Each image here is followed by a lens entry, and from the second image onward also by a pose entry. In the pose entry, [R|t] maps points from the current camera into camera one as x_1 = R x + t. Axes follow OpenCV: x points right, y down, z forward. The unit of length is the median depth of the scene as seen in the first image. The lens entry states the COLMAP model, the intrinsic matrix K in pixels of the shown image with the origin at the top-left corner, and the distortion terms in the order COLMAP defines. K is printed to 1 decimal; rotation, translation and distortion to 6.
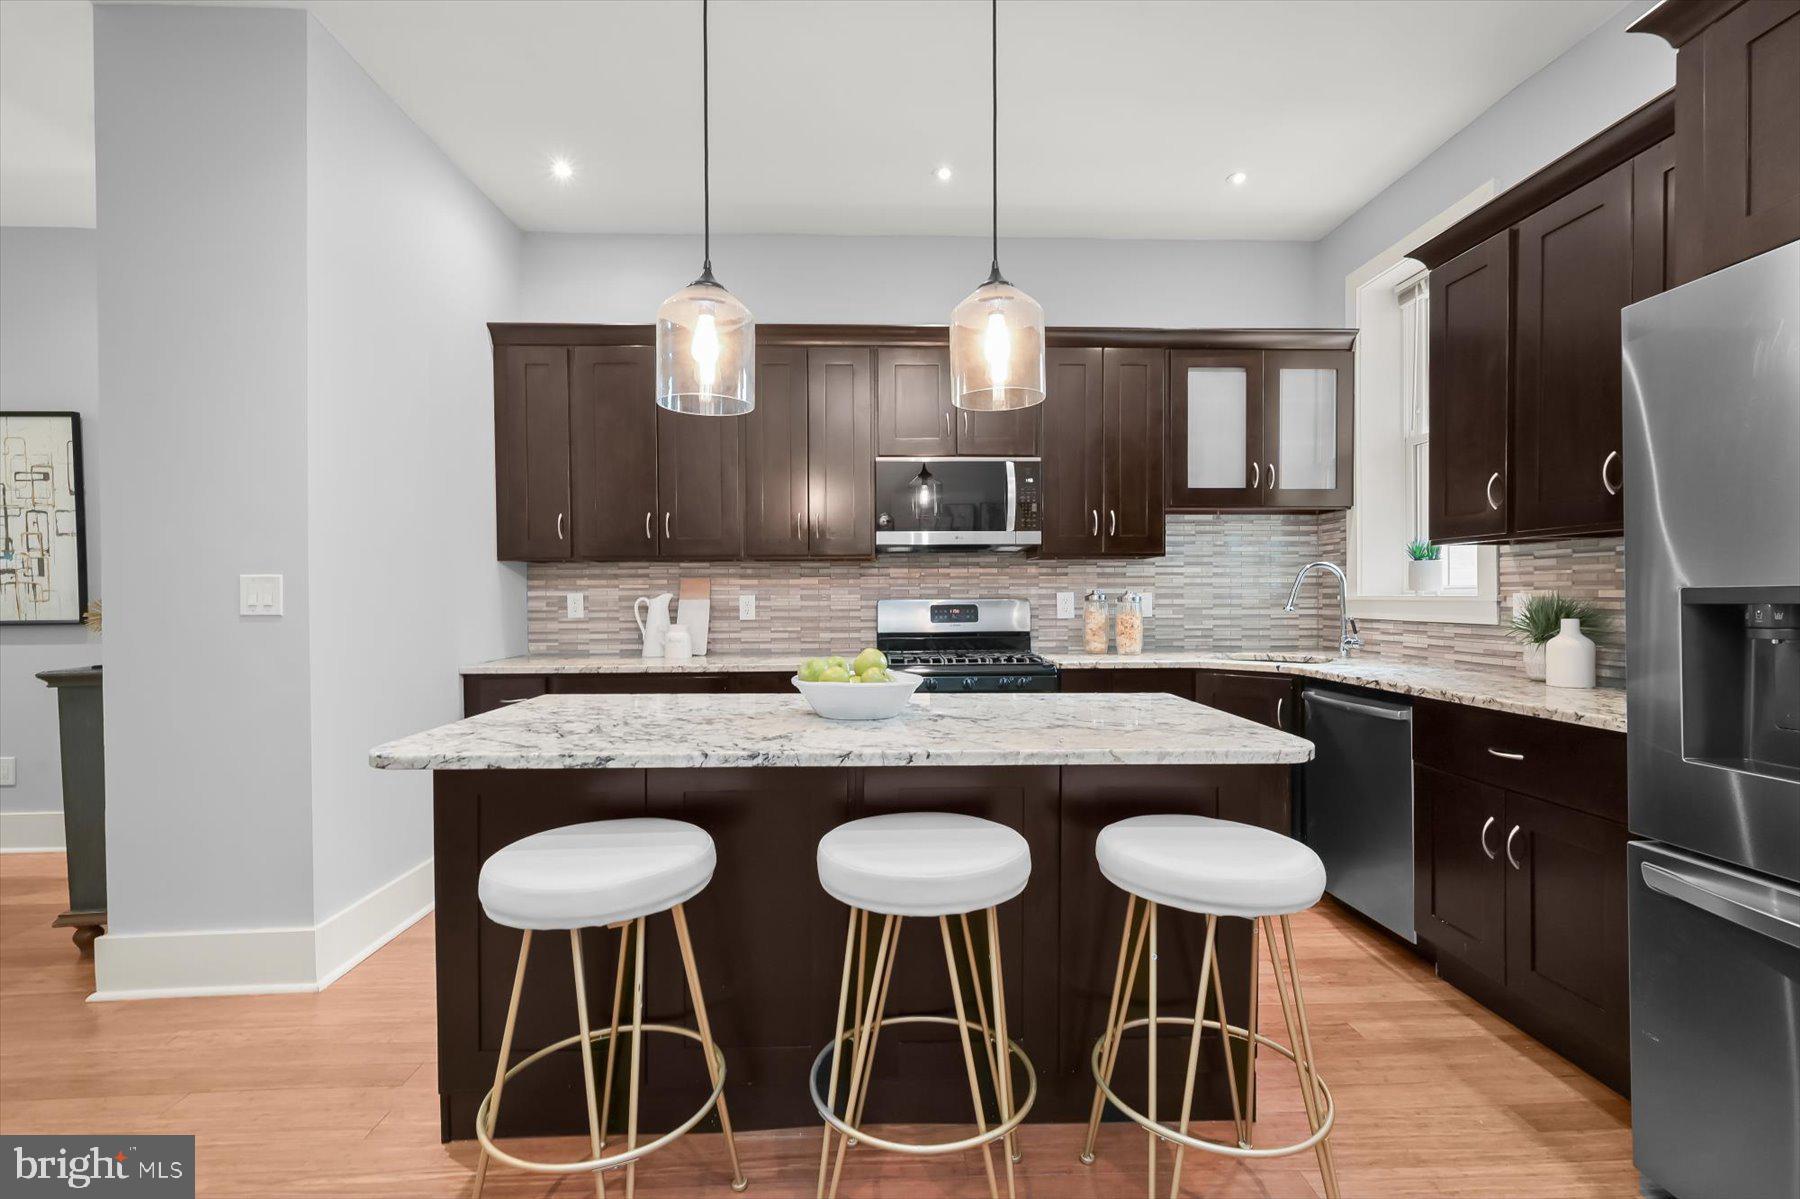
lens RADIAL K [[796.2, 0, 916.5], [0, 796.2, 606.1], [0, 0, 1]] dist [-0.001460, 0.001322]
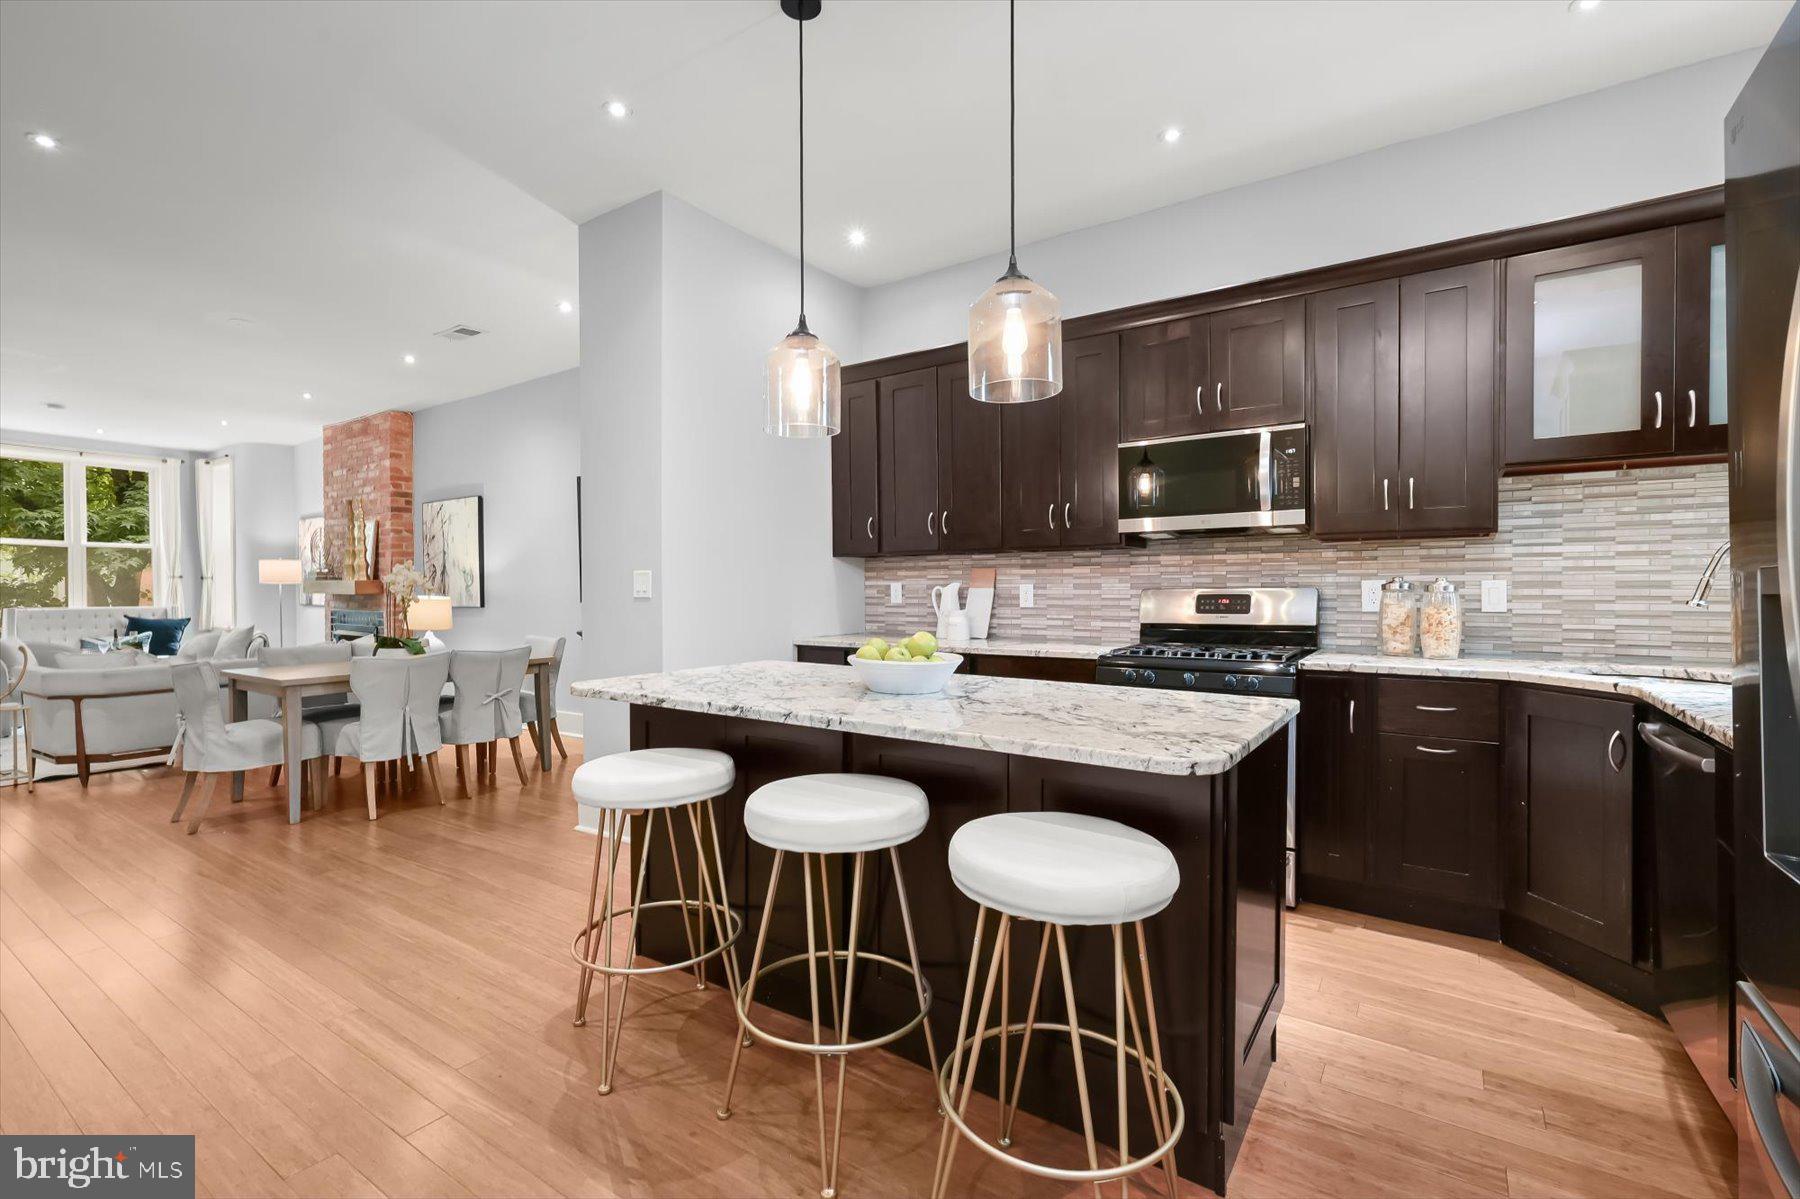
lens RADIAL K [[796.2, 0, 893.9], [0, 796.2, 597.0], [0, 0, 1]] dist [-0.001460, 0.001322]
pose [[0.801578, 0.008438, -0.597831, 0.291132], [-0.007127, 0.999964, 0.004559, 0.000048], [0.597848, 0.000606, 0.801609, 0.044671]]
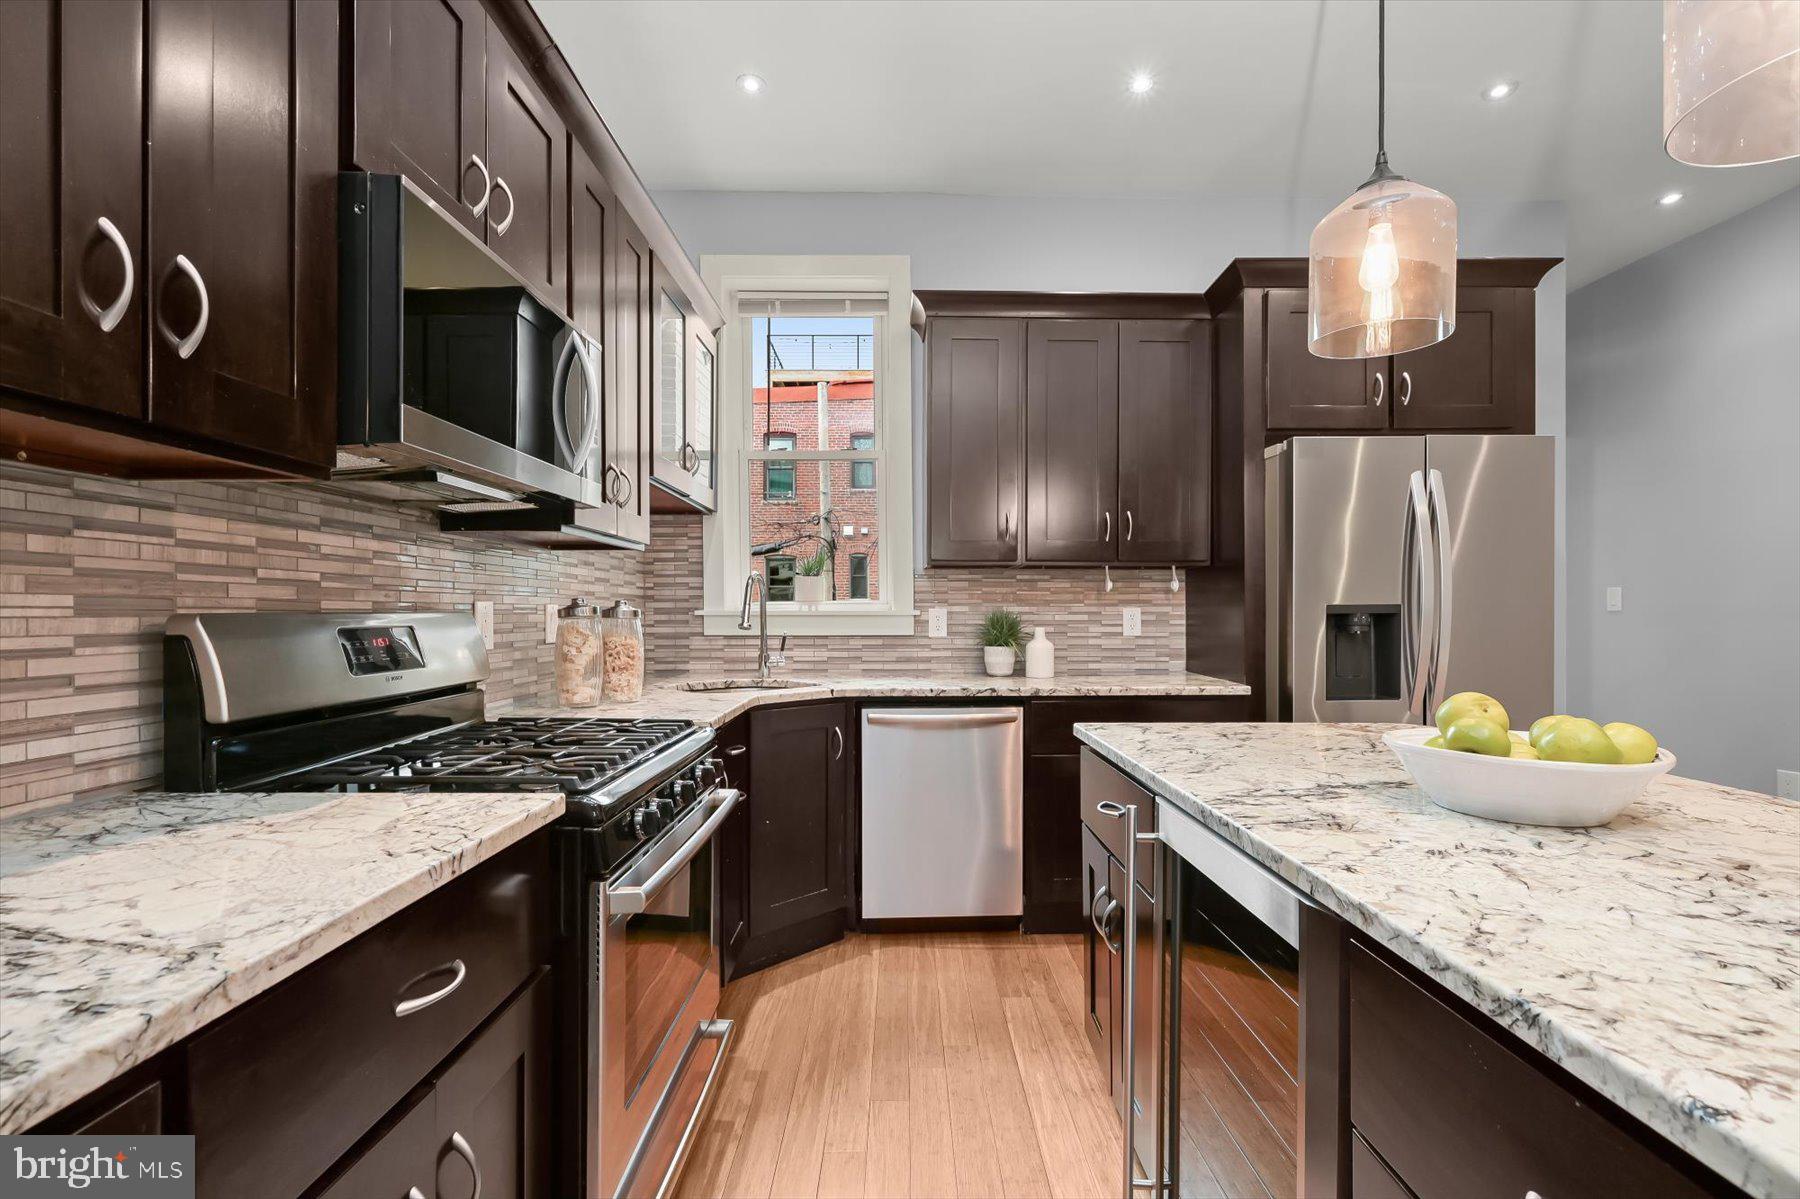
lens RADIAL K [[796.2, 0, 890.4], [0, 796.2, 611.0], [0, 0, 1]] dist [-0.001460, 0.001322]
pose [[0.042439, 0.006609, 0.999077, -0.340426], [0.012462, 0.999897, -0.007143, -0.003441], [-0.999021, 0.012753, 0.042353, 0.735105]]
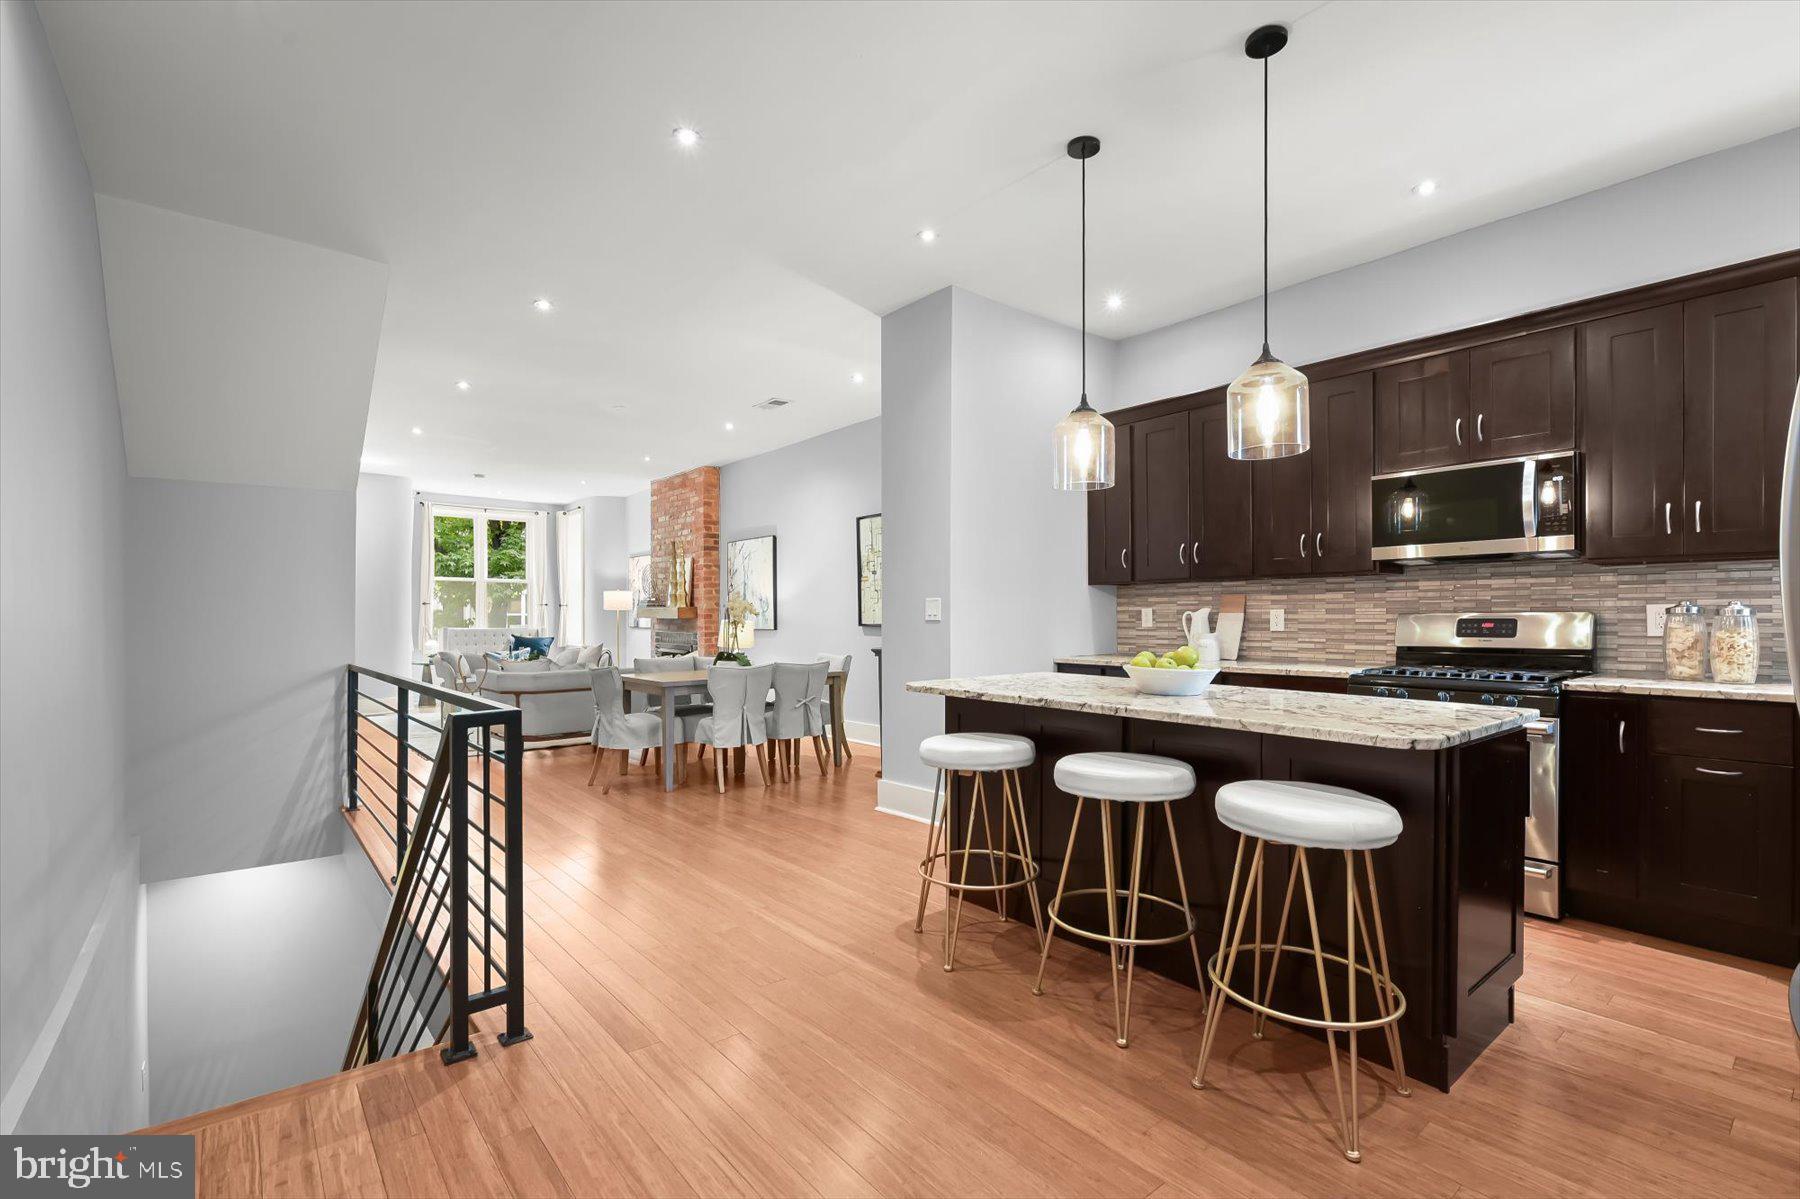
lens RADIAL K [[796.2, 0, 904.8], [0, 796.2, 621.3], [0, 0, 1]] dist [-0.001460, 0.001322]
pose [[0.611038, 0.008799, -0.791553, 0.370618], [-0.009688, 0.999946, 0.003637, 0.004951], [0.791542, 0.005446, 0.611090, -0.109870]]
